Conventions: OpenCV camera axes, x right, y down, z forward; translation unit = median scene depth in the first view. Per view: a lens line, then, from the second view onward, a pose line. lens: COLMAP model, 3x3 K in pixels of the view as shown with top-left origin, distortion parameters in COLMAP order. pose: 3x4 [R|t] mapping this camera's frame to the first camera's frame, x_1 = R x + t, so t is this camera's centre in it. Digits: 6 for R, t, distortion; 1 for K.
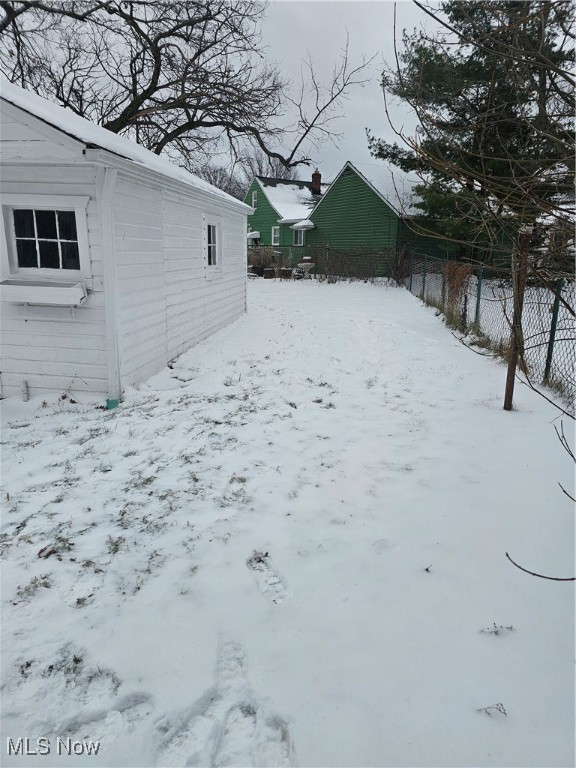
lens RADIAL K [[510.7, 0, 287.8], [0, 510.7, 401.2], [0, 0, 1]] dist [0.000068, 0.000011]
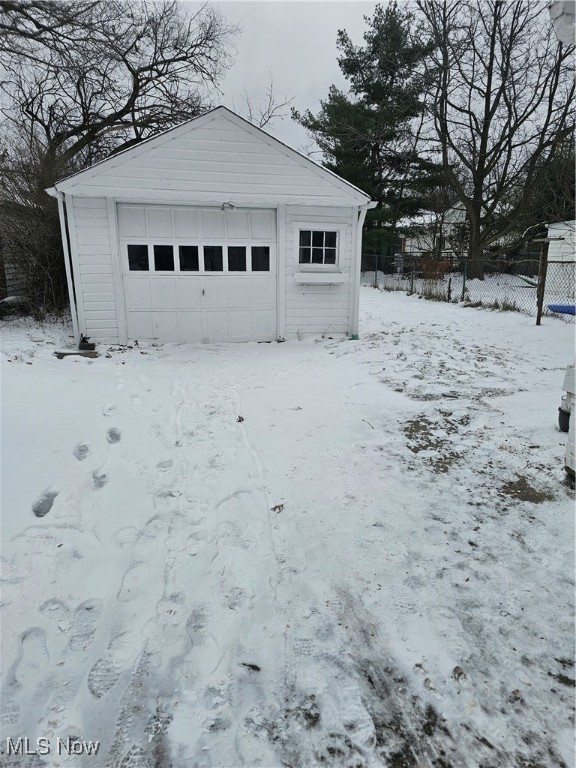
lens RADIAL K [[507.3, 0, 295.6], [0, 507.3, 385.1], [0, 0, 1]] dist [0.075971, 0.000049]
pose [[0.946466, -0.096214, 0.308131, -1.120248], [0.108043, 0.993913, -0.021516, 0.190101], [-0.304186, 0.053656, 0.951100, -0.639579]]
